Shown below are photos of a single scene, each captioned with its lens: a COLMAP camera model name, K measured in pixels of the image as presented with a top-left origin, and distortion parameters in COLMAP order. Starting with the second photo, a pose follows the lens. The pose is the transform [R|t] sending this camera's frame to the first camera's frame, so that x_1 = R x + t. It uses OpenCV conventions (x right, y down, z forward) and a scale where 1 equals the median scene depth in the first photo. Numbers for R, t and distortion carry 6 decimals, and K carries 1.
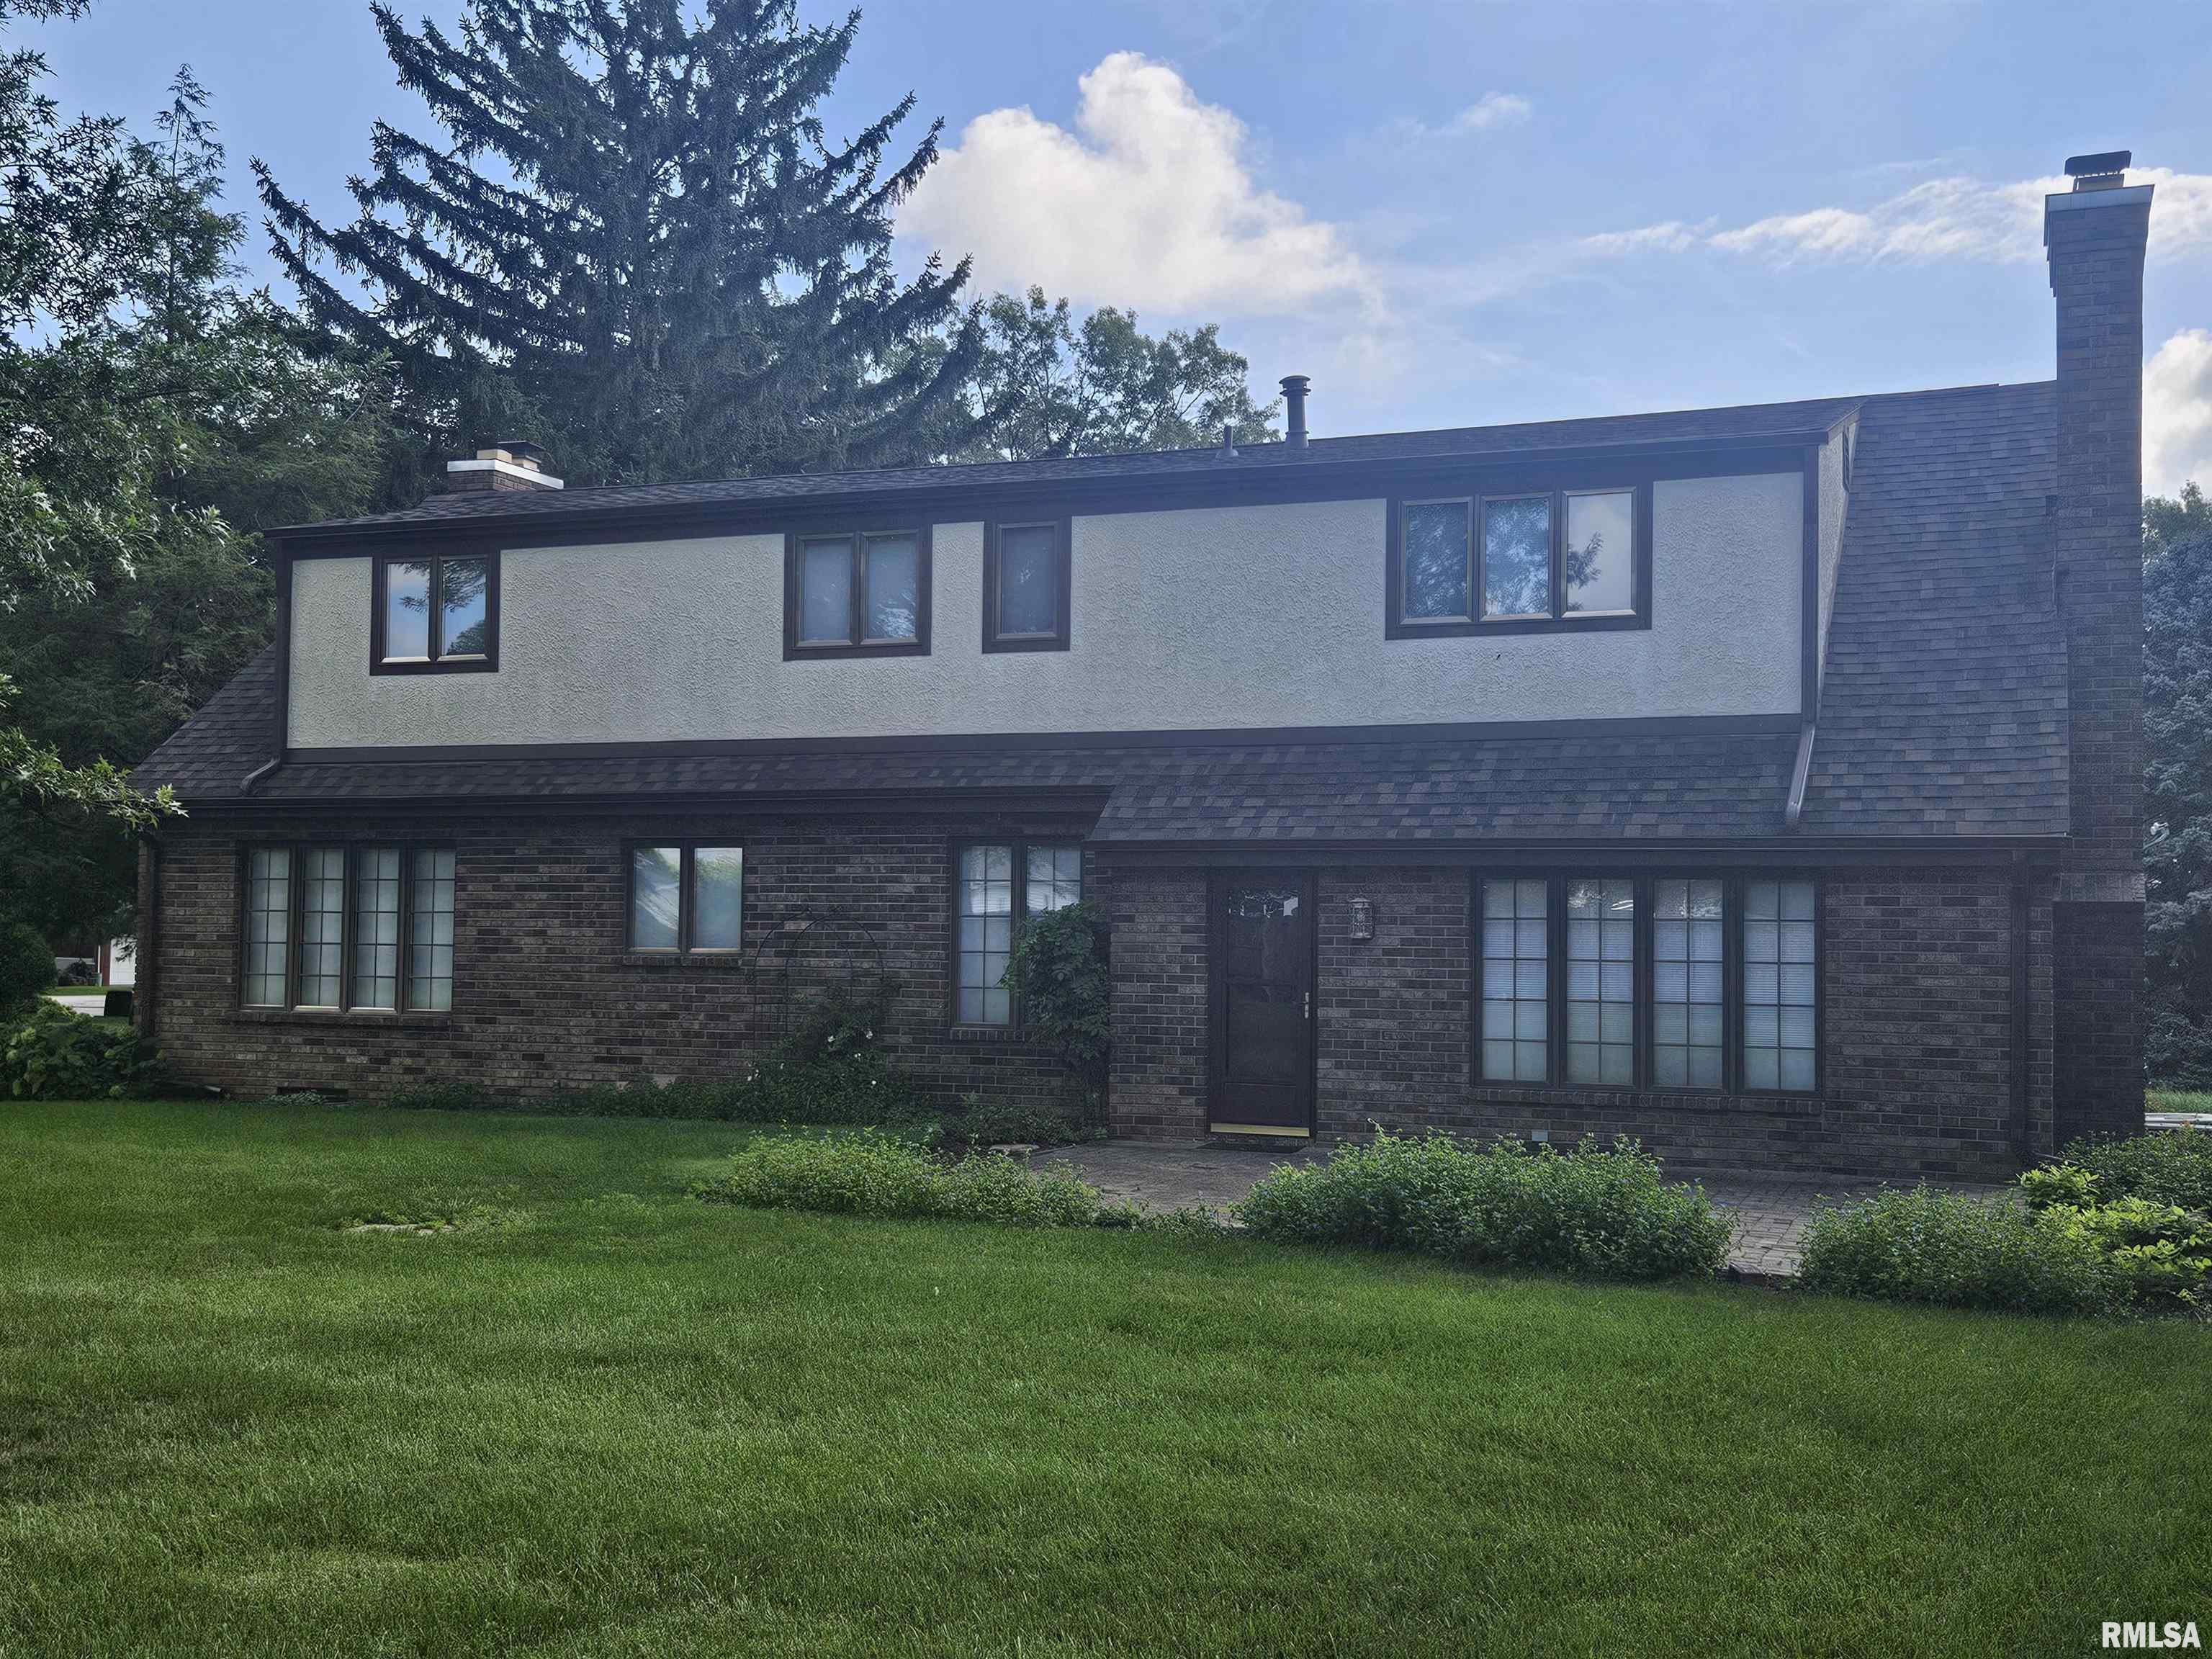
lens RADIAL K [[1464.1, 0, 1140.6], [0, 1464.1, 930.8], [0, 0, 1]] dist [0.008422, -0.006609]
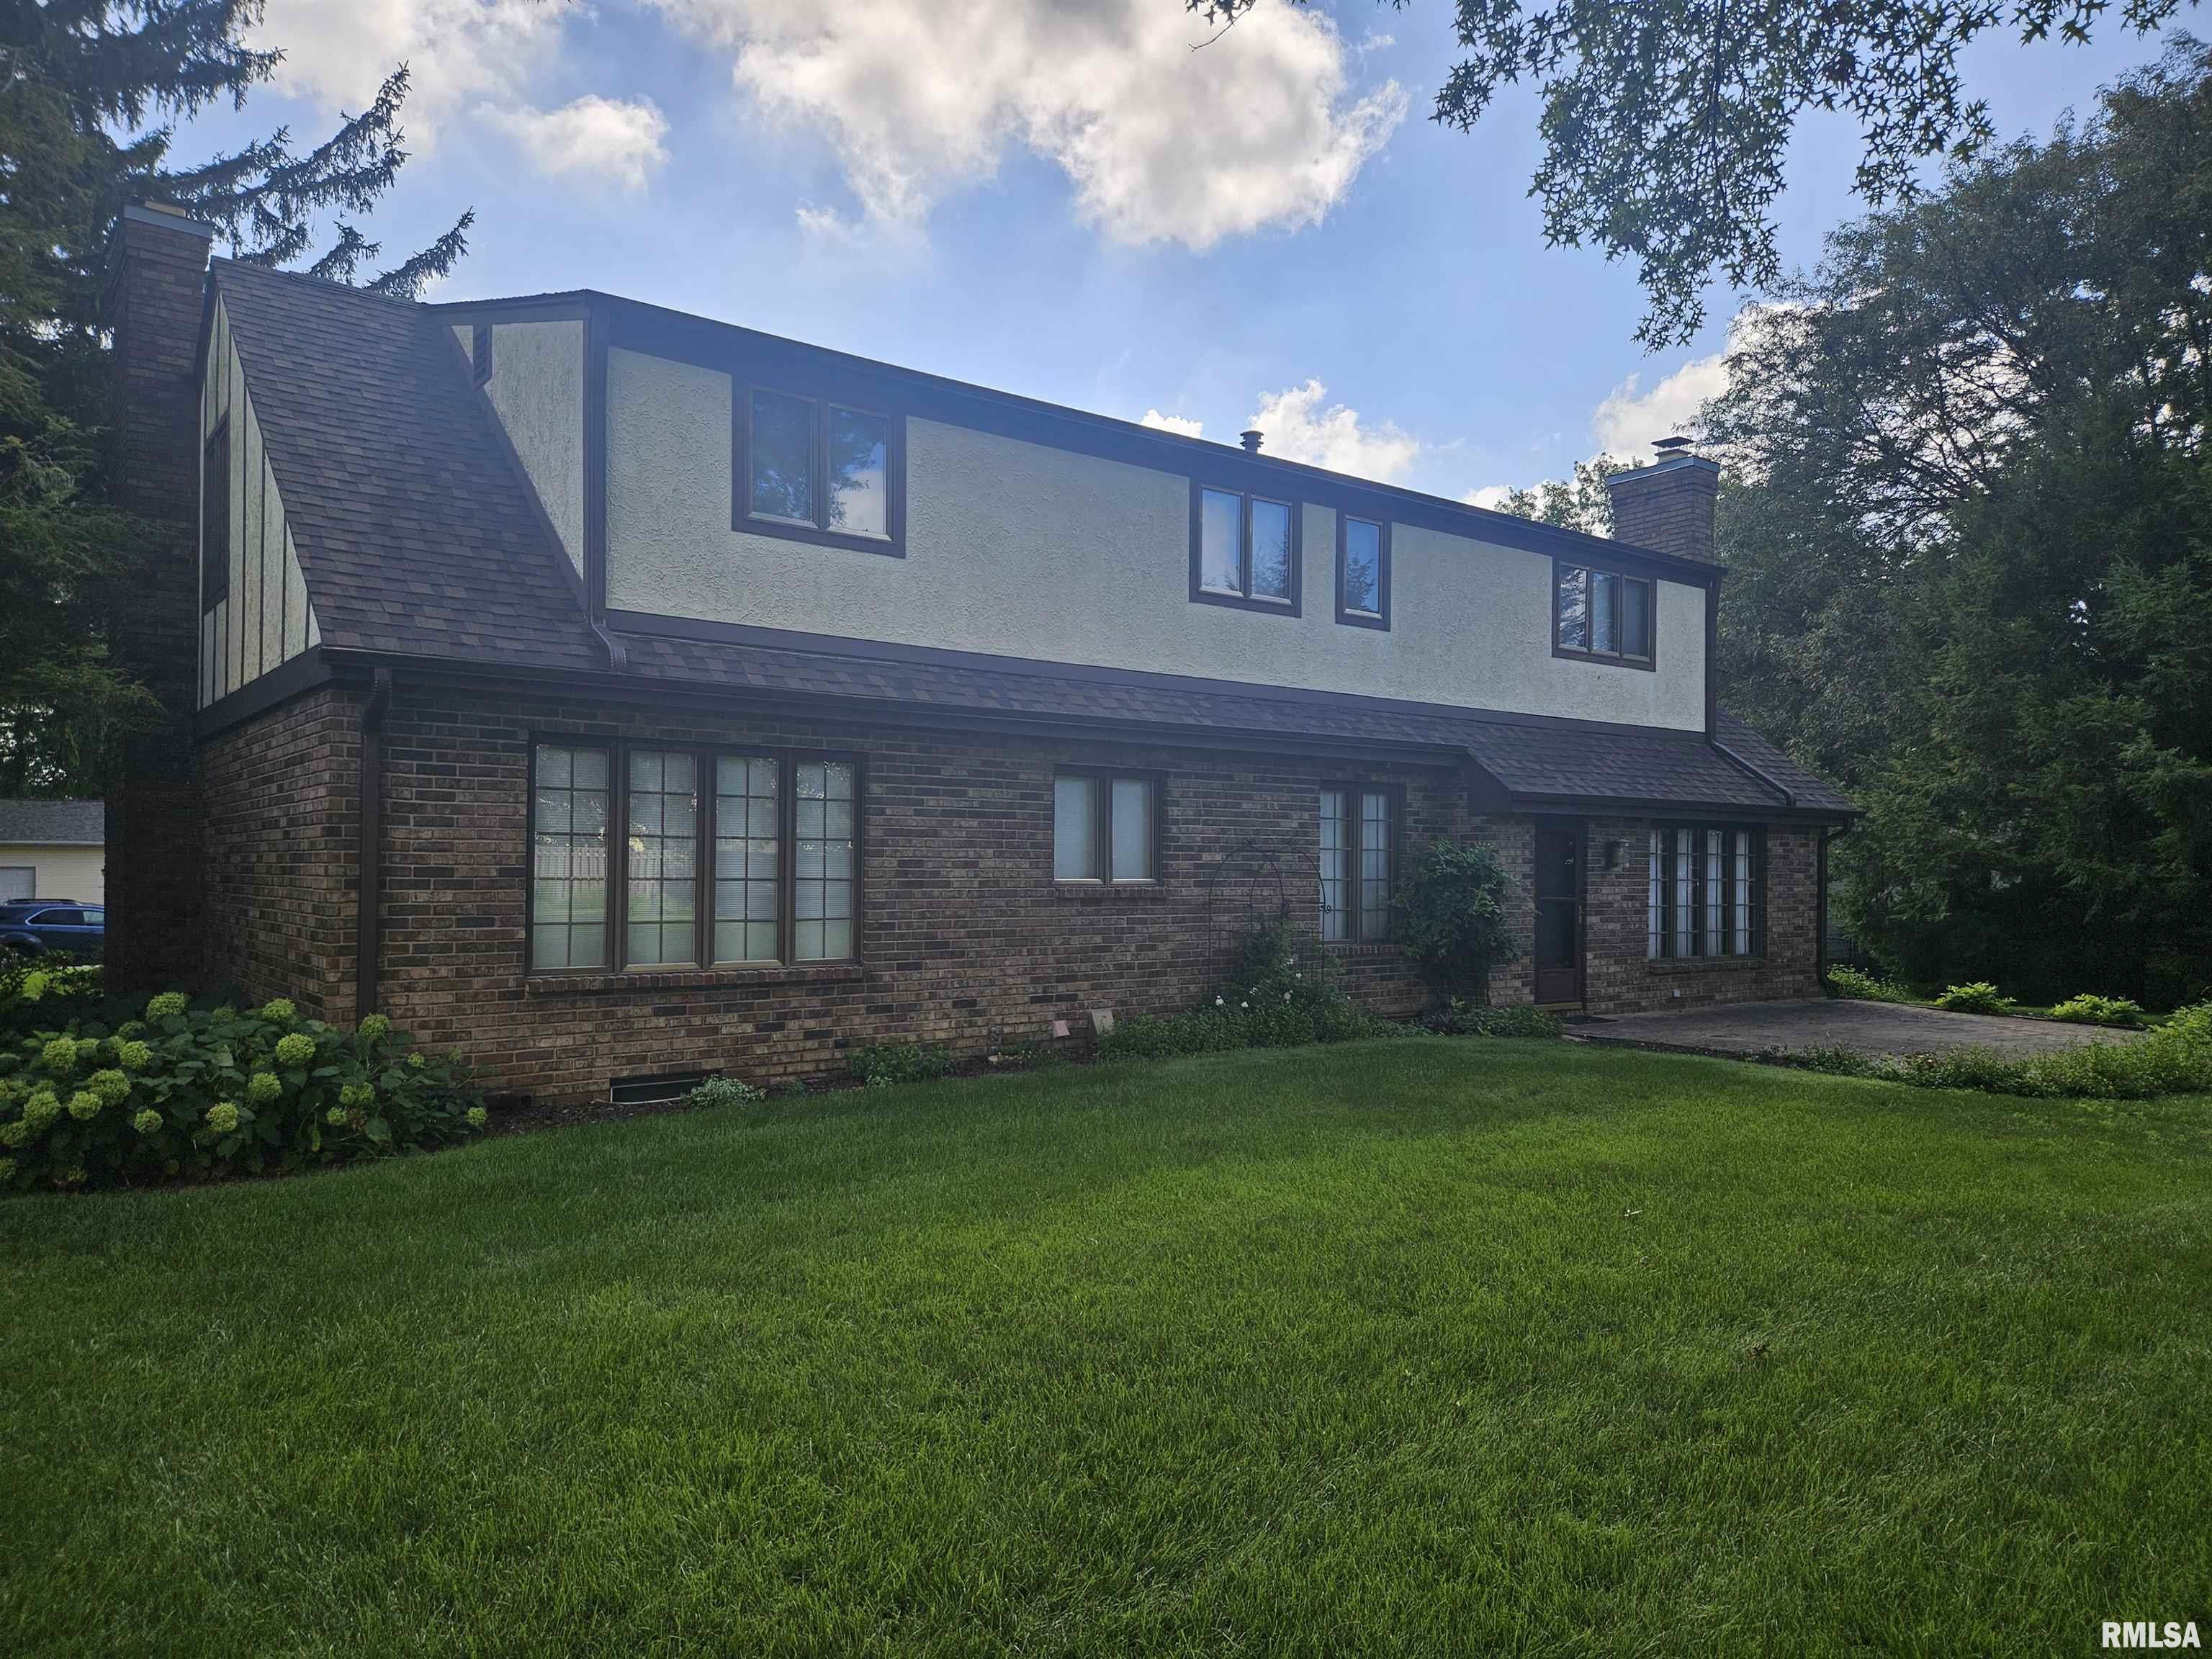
lens RADIAL K [[1464.1, 0, 1108.1], [0, 1464.1, 829.0], [0, 0, 1]] dist [0.008422, -0.006609]
pose [[0.625505, 0.004775, 0.780205, -1.055678], [-0.024924, 0.999593, 0.013864, -0.034680], [-0.779822, -0.028118, 0.625370, 0.378891]]
